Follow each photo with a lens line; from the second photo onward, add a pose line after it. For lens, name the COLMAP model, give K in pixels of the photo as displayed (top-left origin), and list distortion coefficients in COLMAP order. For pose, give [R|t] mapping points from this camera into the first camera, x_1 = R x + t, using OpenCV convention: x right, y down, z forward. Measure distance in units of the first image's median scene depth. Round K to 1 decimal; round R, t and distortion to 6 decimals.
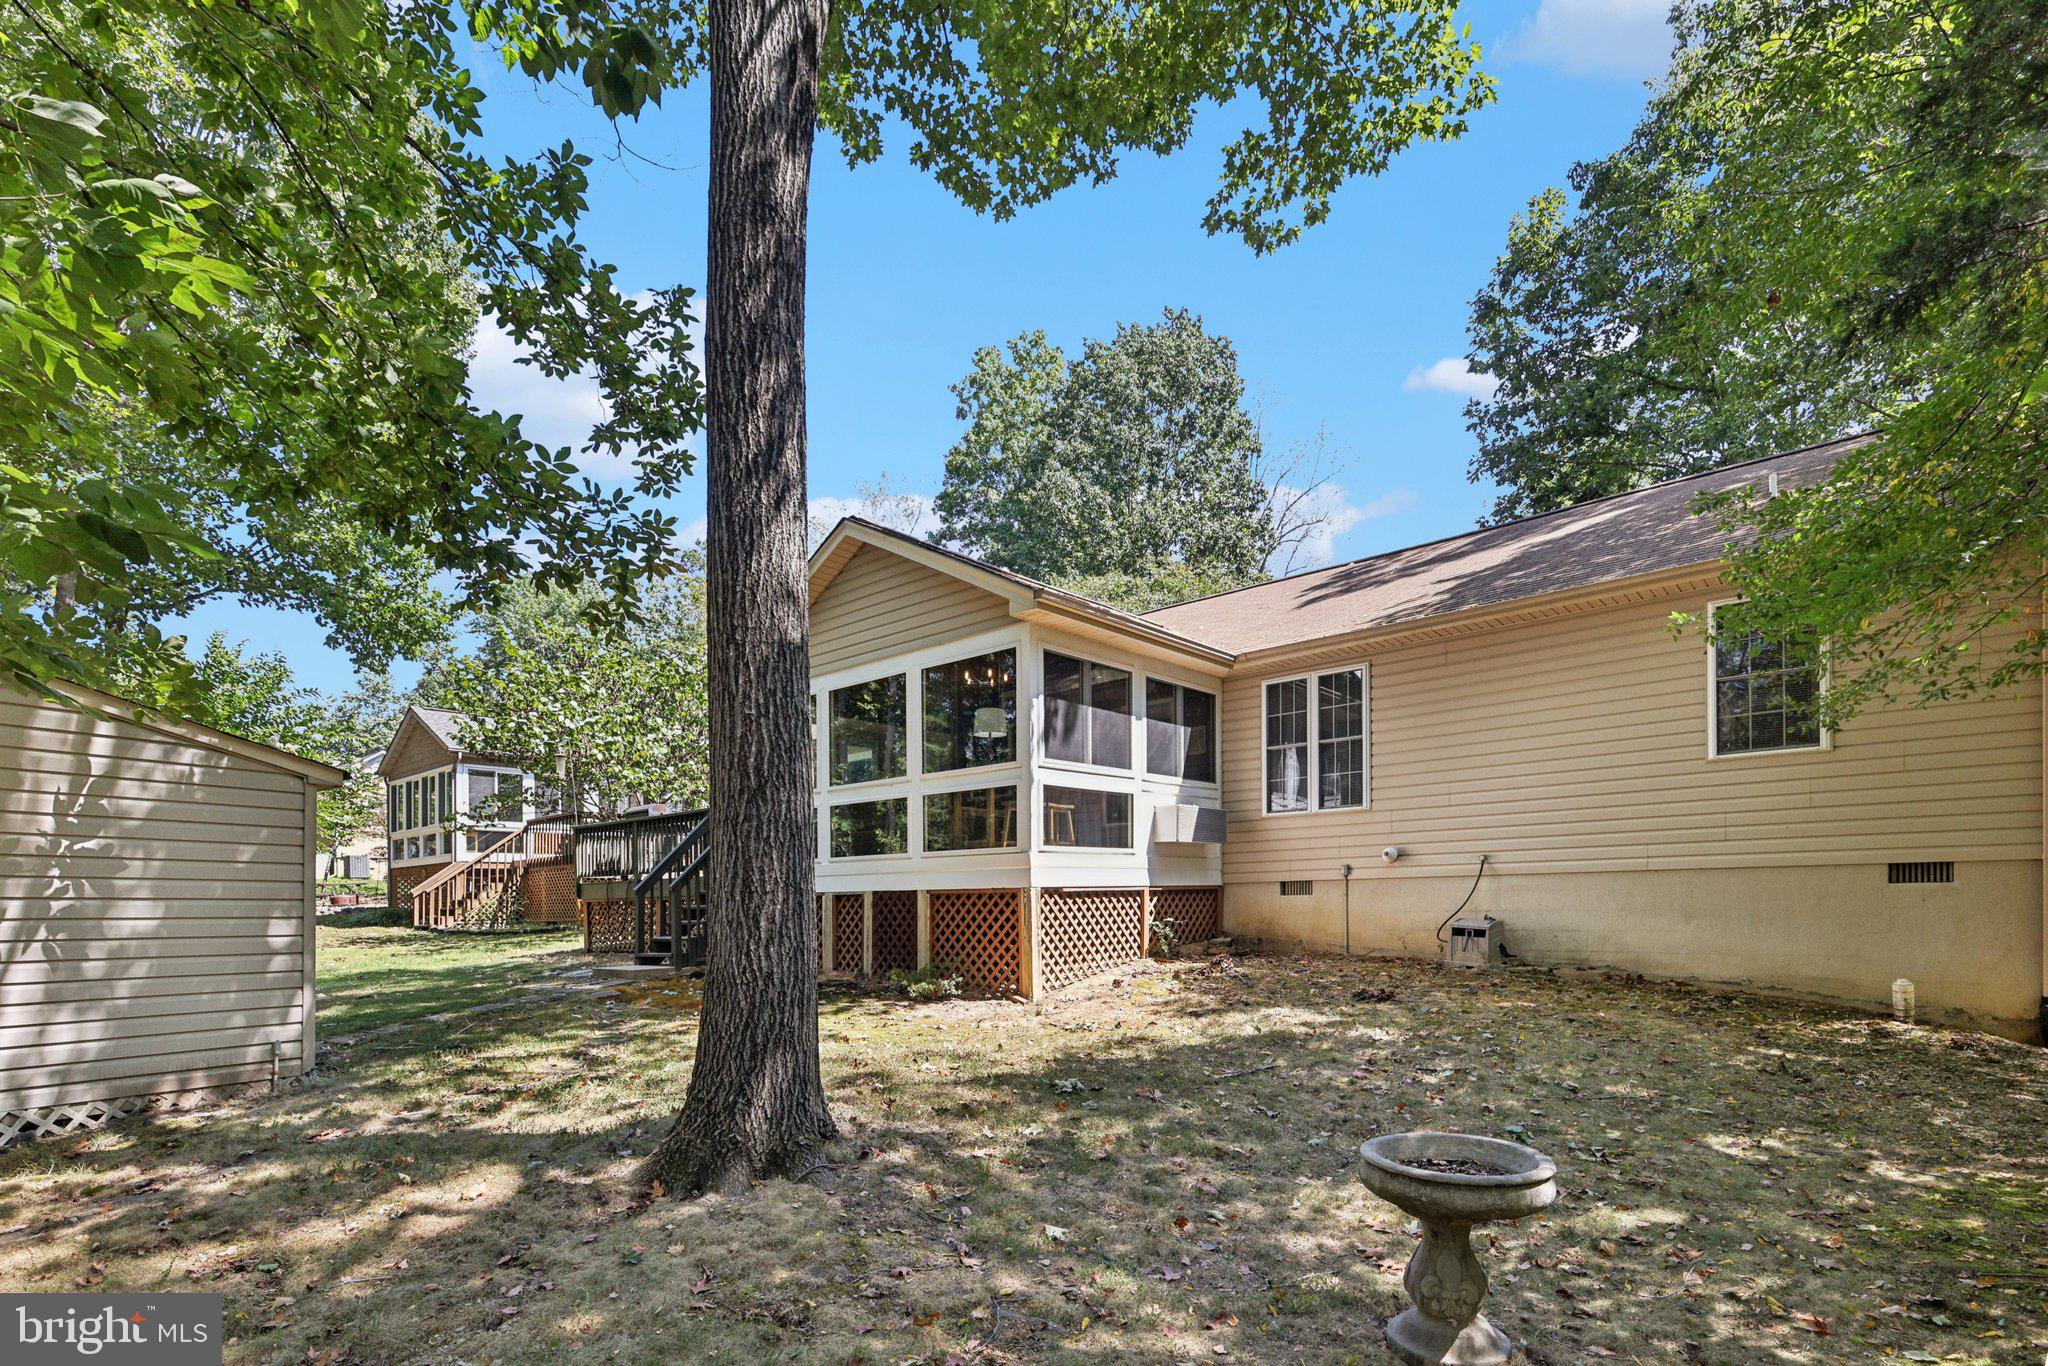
lens RADIAL K [[993.5, 0, 1024.4], [0, 993.5, 891.6], [0, 0, 1]] dist [0.003716, 0.000423]
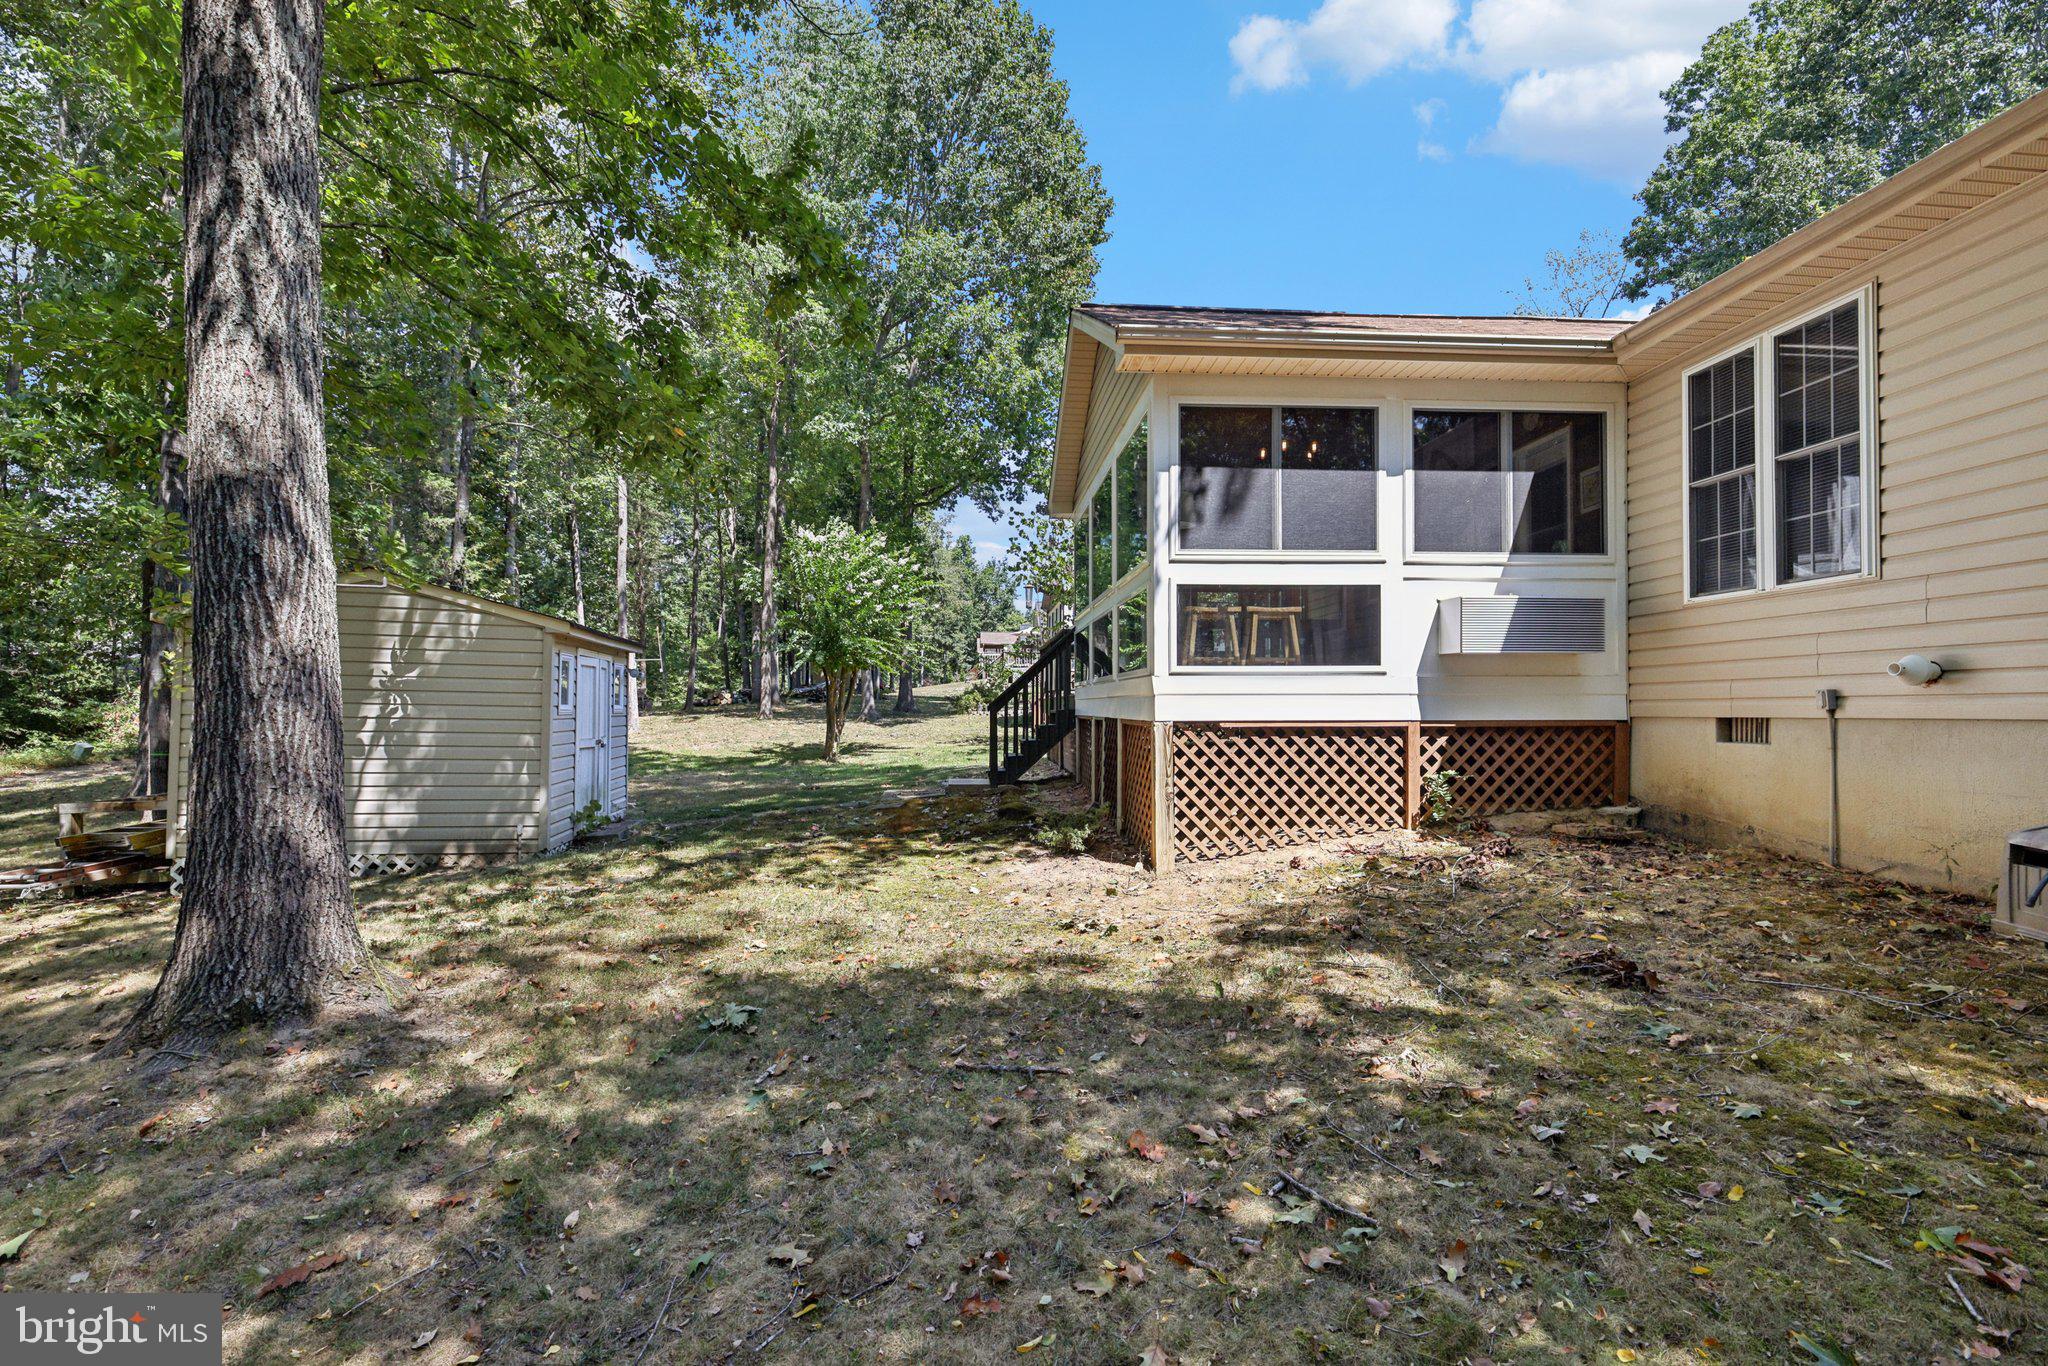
lens RADIAL K [[894.9, 0, 1022.5], [0, 894.9, 675.7], [0, 0, 1]] dist [0.002643, 0.000244]
pose [[0.703694, -0.005478, -0.710482, 0.372189], [-0.009385, 0.999811, -0.017004, -0.023750], [0.710442, 0.018633, 0.703509, 0.395560]]
